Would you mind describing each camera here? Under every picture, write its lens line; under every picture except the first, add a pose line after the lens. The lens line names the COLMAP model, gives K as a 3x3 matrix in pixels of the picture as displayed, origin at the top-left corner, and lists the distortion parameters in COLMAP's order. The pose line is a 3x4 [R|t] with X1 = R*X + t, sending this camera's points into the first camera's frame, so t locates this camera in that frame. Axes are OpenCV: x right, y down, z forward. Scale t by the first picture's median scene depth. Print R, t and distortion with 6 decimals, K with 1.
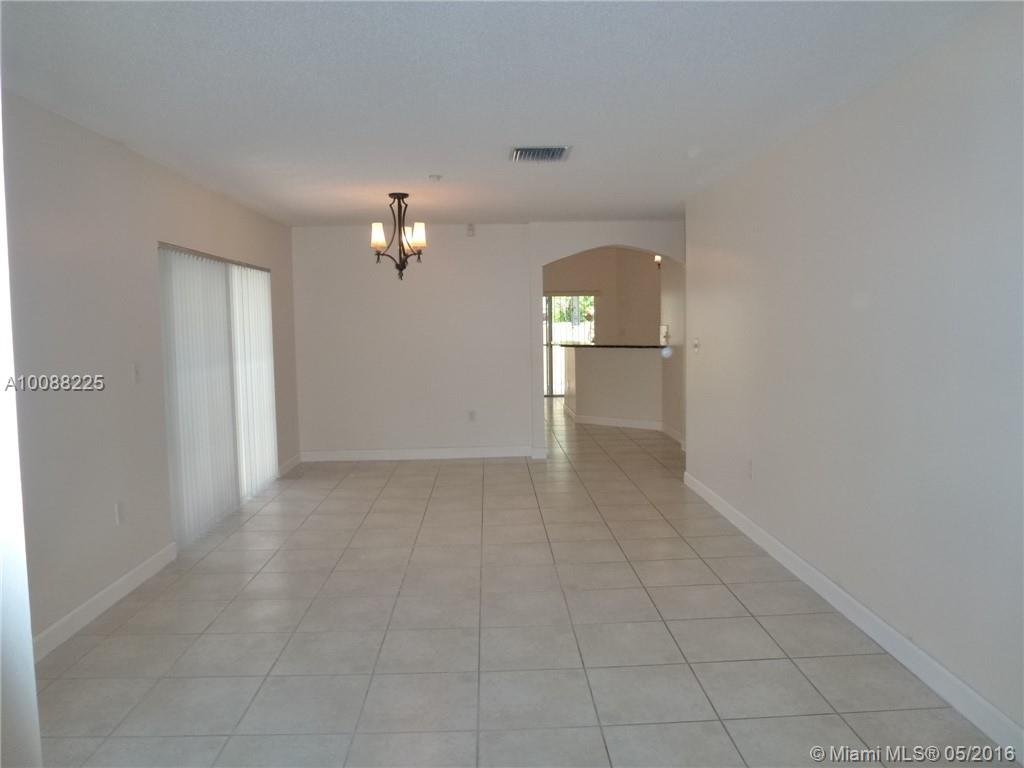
lens RADIAL K [[733.6, 0, 515.5], [0, 733.6, 383.0], [0, 0, 1]] dist [-0.050962, 0.011691]
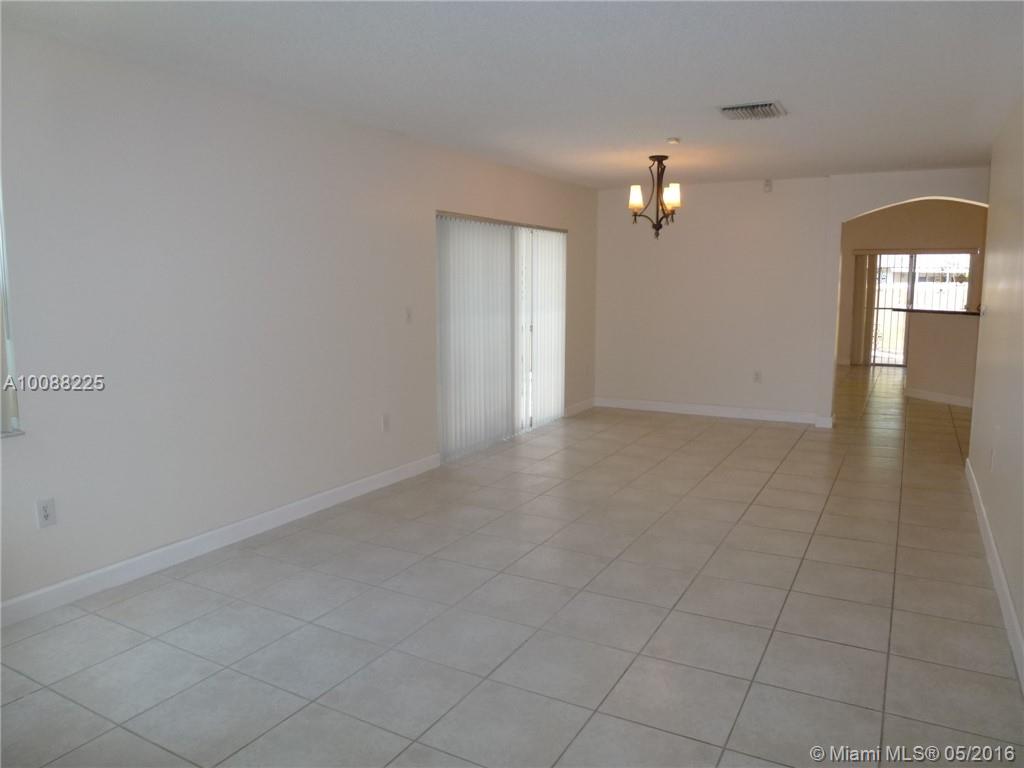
lens RADIAL K [[733.6, 0, 511.3], [0, 733.6, 379.5], [0, 0, 1]] dist [-0.050962, 0.011691]
pose [[0.852380, 0.083437, -0.516224, 0.224810], [-0.055806, 0.996065, 0.068848, -0.001036], [0.519937, -0.029877, 0.853682, -0.009088]]
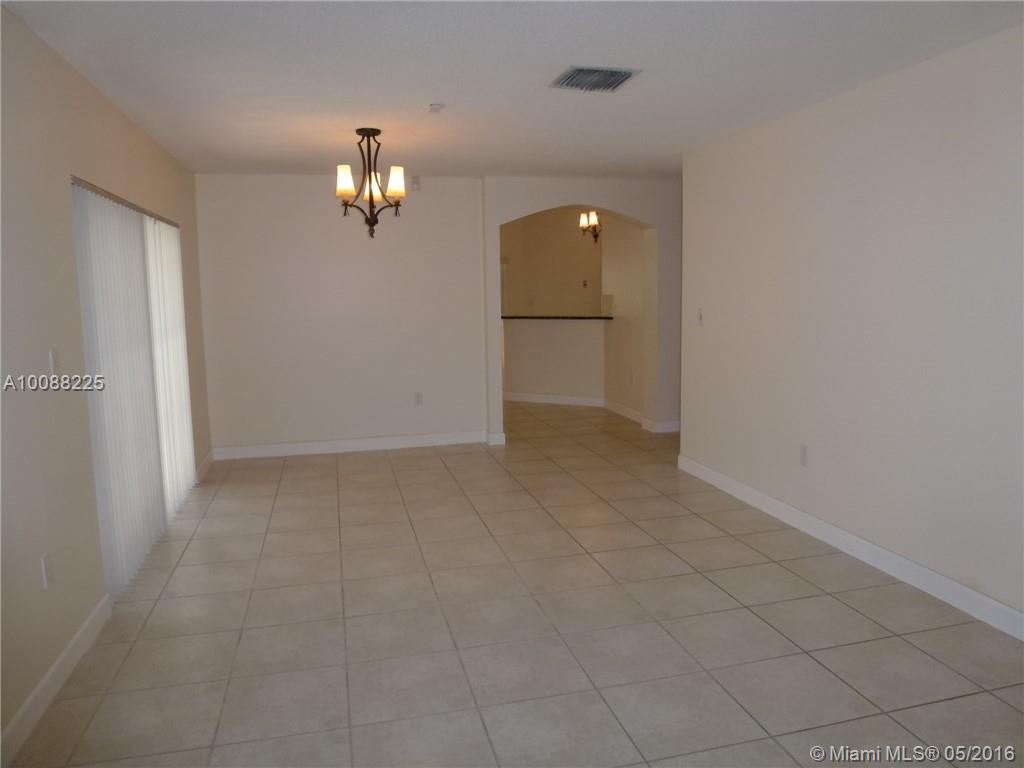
lens RADIAL K [[733.6, 0, 516.5], [0, 733.6, 377.6], [0, 0, 1]] dist [-0.050962, 0.011691]
pose [[0.977488, -0.023487, 0.209679, -0.174724], [0.016686, 0.999278, 0.034144, -0.011298], [-0.210329, -0.029876, 0.977174, 0.173167]]
